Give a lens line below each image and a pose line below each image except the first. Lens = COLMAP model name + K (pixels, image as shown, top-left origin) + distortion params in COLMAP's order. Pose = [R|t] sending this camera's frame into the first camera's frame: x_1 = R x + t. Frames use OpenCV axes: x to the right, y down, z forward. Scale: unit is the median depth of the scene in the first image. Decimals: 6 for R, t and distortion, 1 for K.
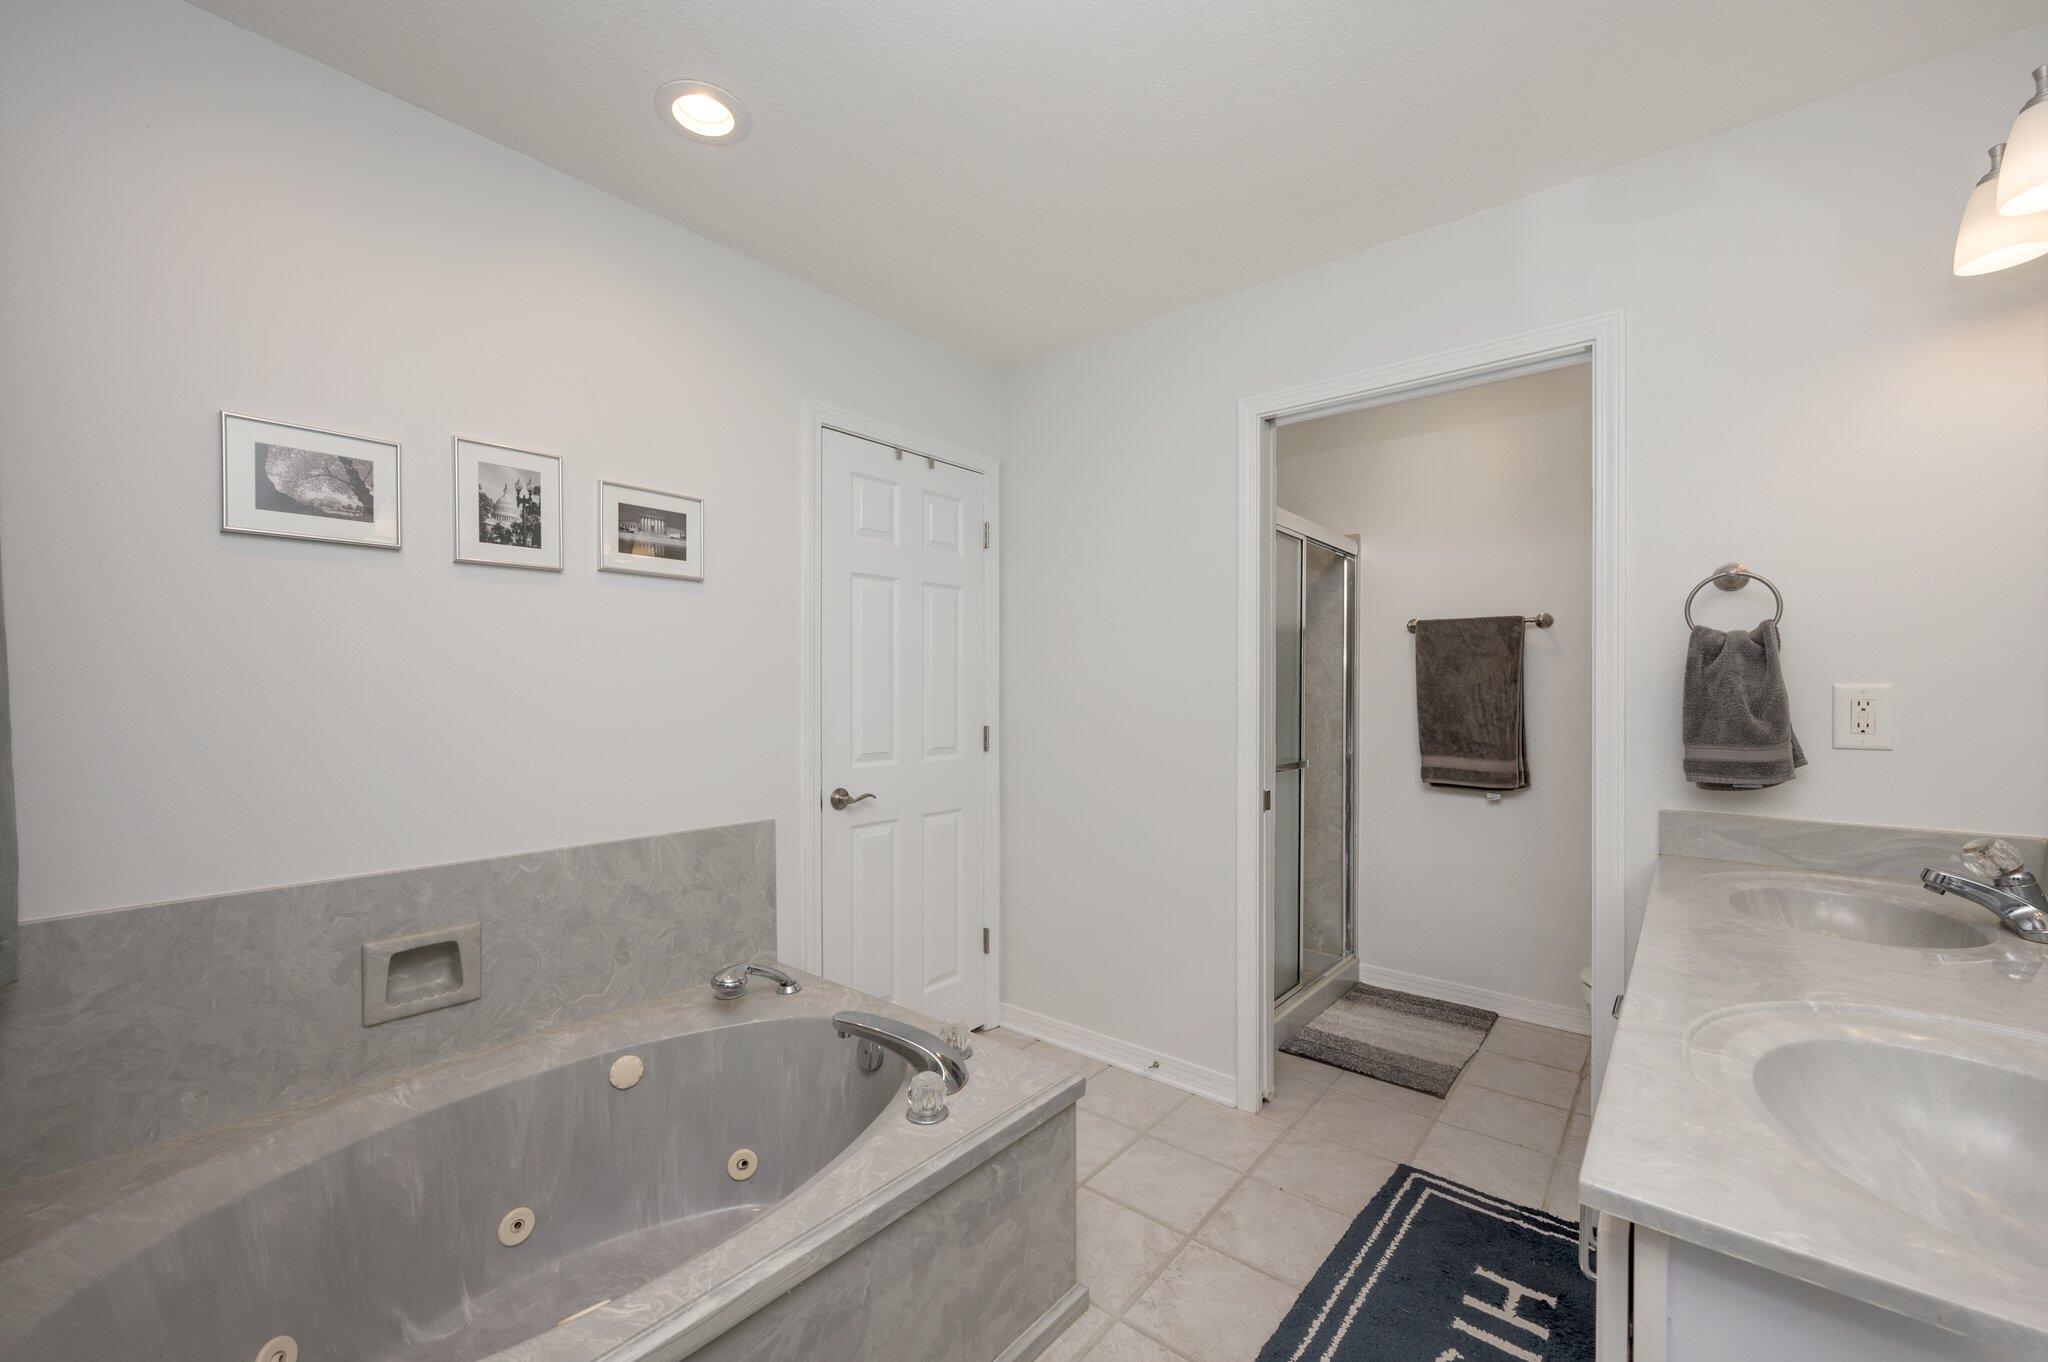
lens RADIAL K [[815.2, 0, 1026.0], [0, 815.2, 689.2], [0, 0, 1]] dist [0.001119, -0.000022]
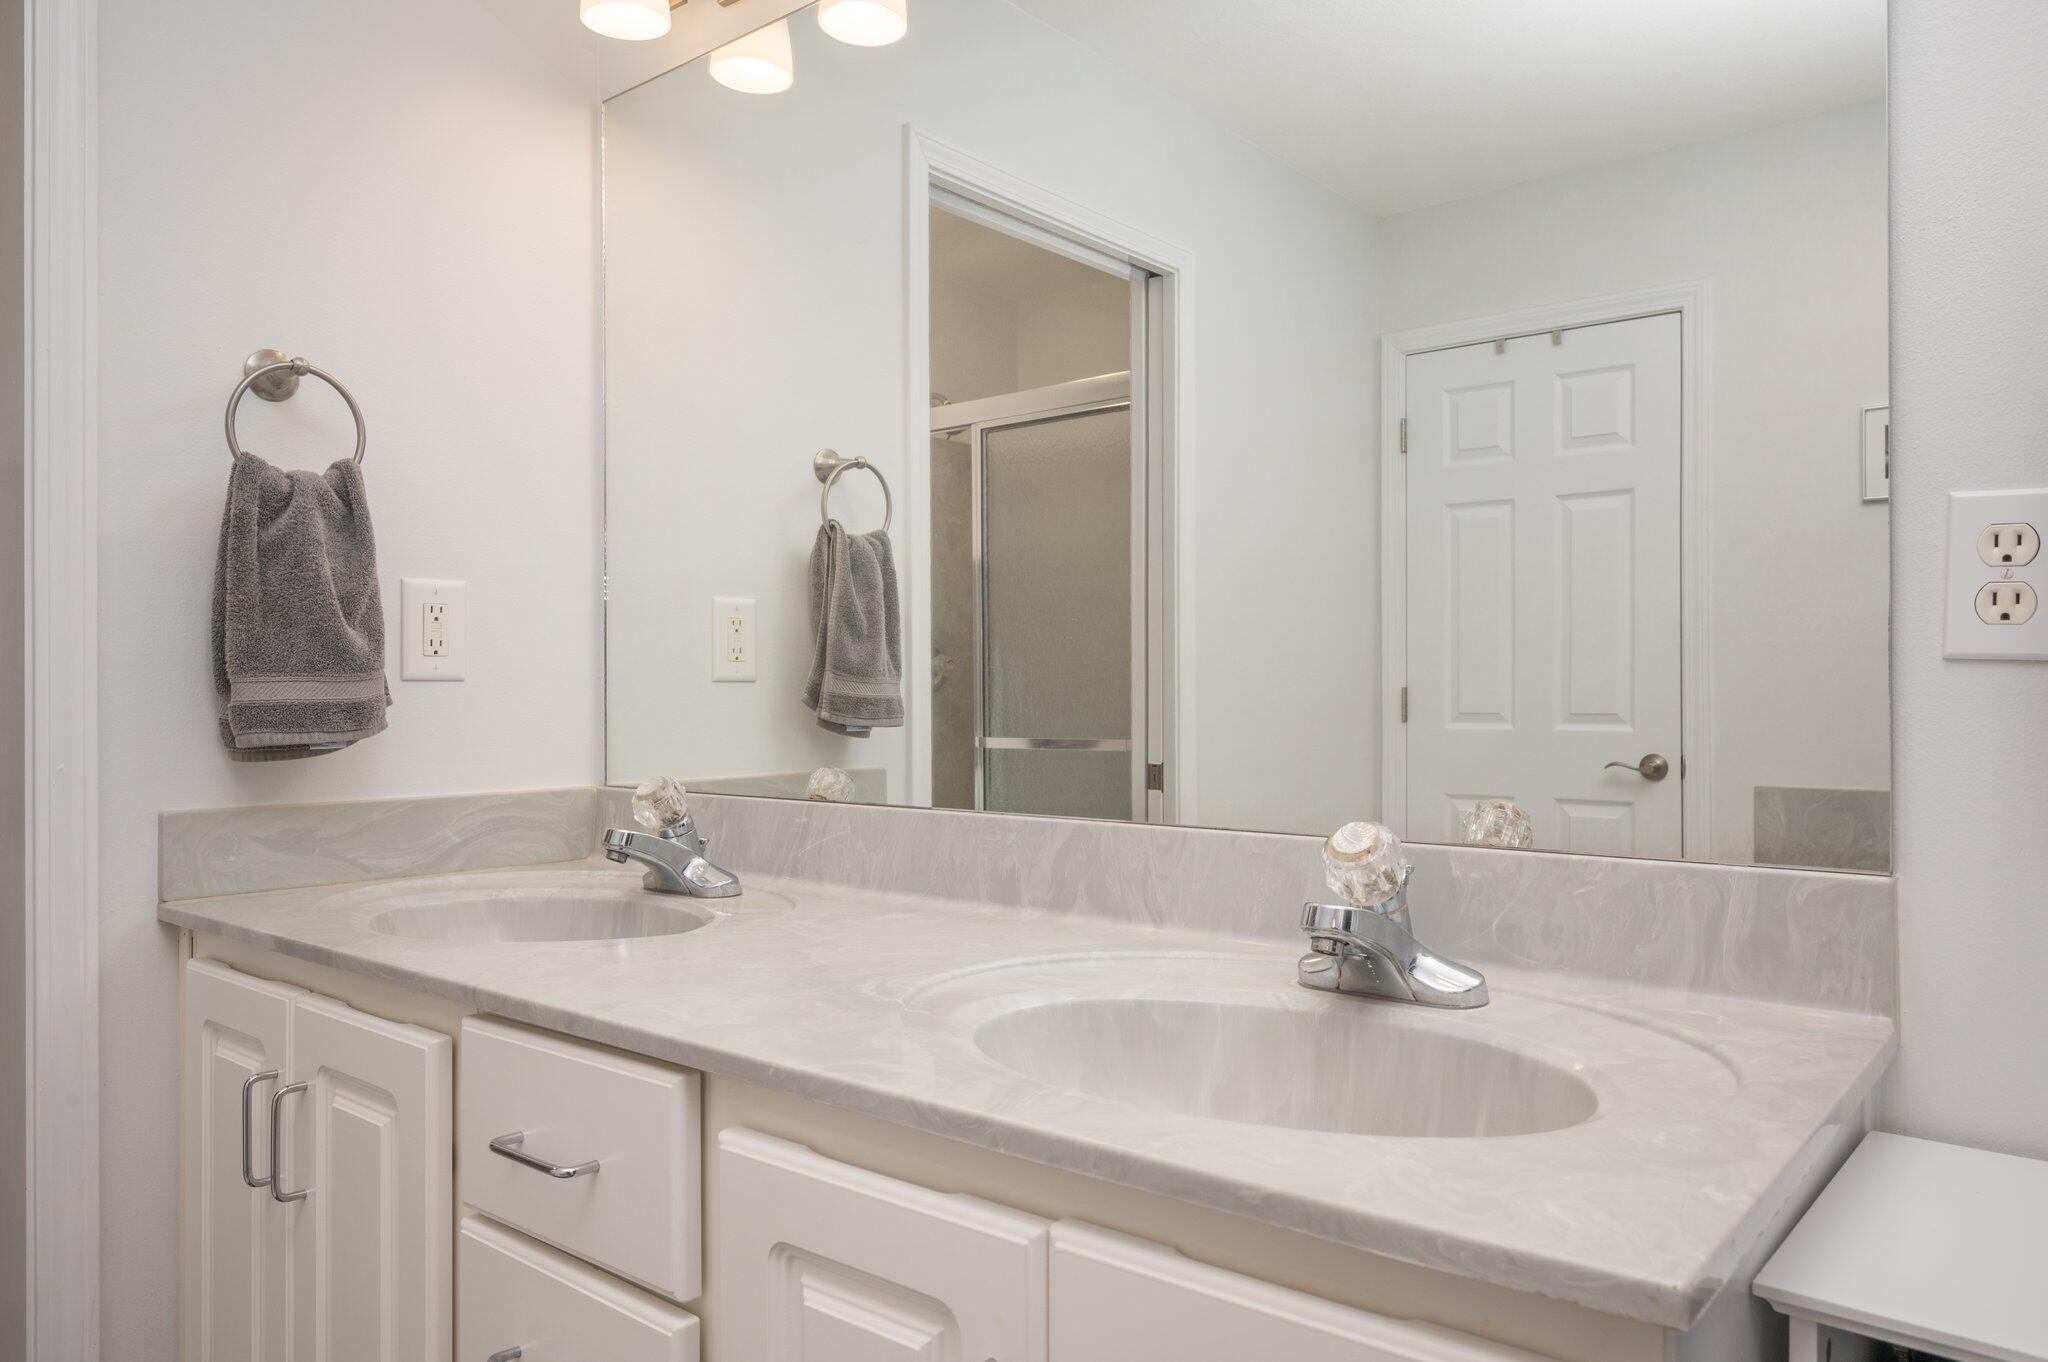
lens RADIAL K [[1372.0, 0, 1026.1], [0, 1372.0, 688.4], [0, 0, 1]] dist [0.006654, 0.001000]
pose [[-0.011722, 0.001676, 0.999930, -0.074526], [-0.000552, 0.999998, -0.001682, 0.079126], [-0.999931, -0.000572, -0.011721, 0.522524]]
